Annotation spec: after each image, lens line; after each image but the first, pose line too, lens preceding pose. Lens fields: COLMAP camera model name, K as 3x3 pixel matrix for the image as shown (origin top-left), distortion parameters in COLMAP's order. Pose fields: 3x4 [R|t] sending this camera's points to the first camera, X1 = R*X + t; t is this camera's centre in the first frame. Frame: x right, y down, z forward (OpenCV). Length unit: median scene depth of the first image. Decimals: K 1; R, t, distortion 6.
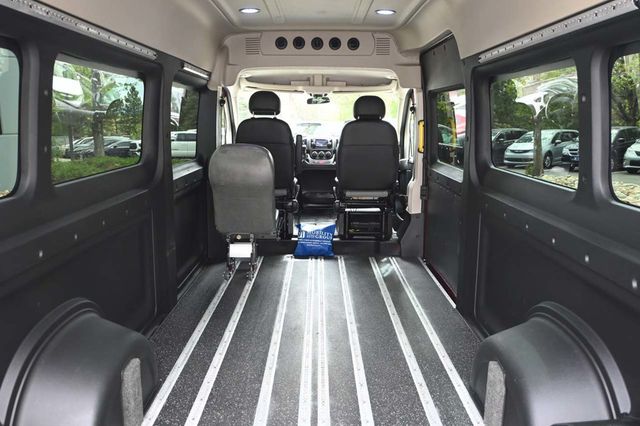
lens RADIAL K [[544.8, 0, 320.0], [0, 544.8, 213.0], [0, 0, 1]] dist [0.000678, -0.004521]
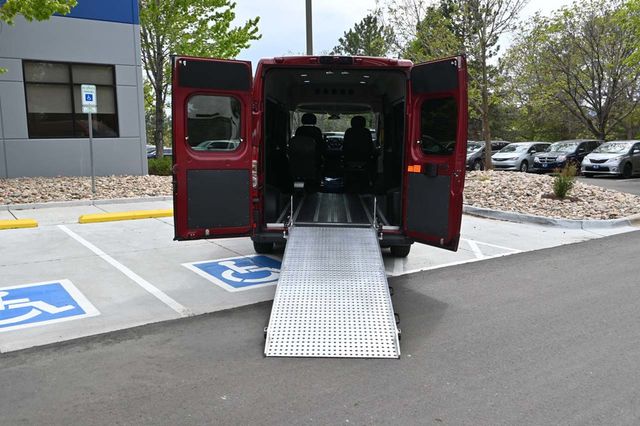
lens RADIAL K [[544.8, 0, 320.0], [0, 544.8, 213.0], [0, 0, 1]] dist [0.000678, -0.004521]
pose [[0.999618, 0.013631, -0.024032, -0.003161], [-0.014223, 0.999594, -0.024673, 0.199137], [0.023686, 0.025005, 0.999407, -1.025512]]
